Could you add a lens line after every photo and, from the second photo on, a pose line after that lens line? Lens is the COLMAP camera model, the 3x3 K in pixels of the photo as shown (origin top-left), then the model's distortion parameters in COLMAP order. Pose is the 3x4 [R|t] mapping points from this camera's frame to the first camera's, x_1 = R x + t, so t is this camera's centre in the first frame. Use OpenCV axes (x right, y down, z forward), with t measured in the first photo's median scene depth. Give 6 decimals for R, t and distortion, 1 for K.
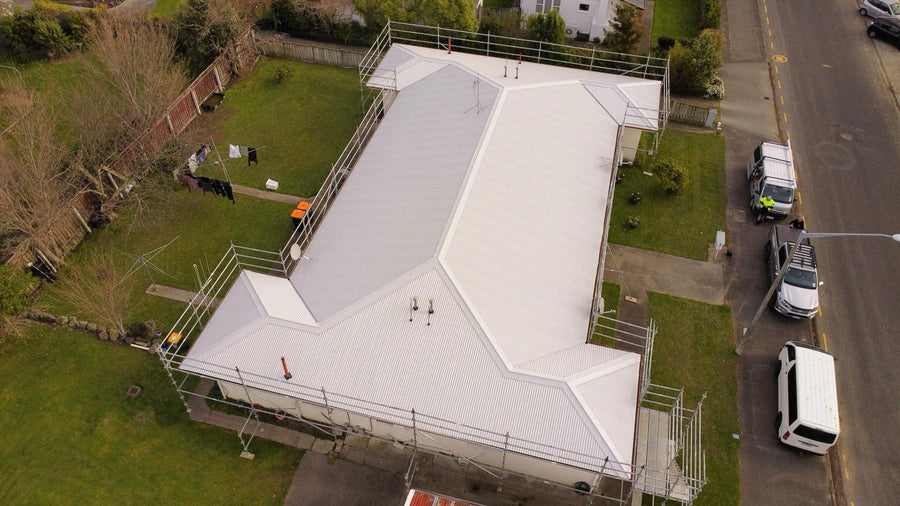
lens RADIAL K [[653.6, 0, 450.0], [0, 653.6, 253.0], [0, 0, 1]] dist [-0.038875, -0.001556]
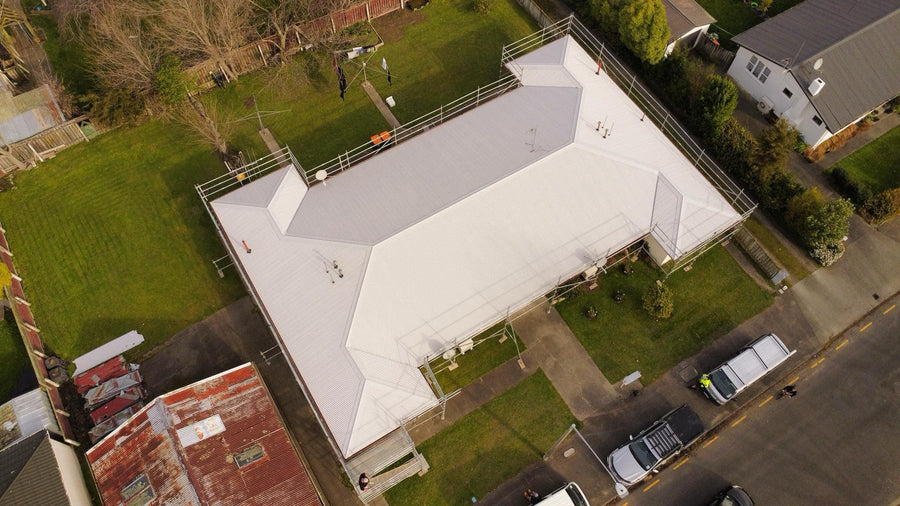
lens RADIAL K [[653.6, 0, 450.0], [0, 653.6, 253.0], [0, 0, 1]] dist [-0.038875, -0.001556]
pose [[0.727319, 0.609918, -0.314654, 0.410866], [-0.498624, 0.784647, 0.368379, -0.432086], [0.471574, -0.111035, 0.874808, -0.064851]]
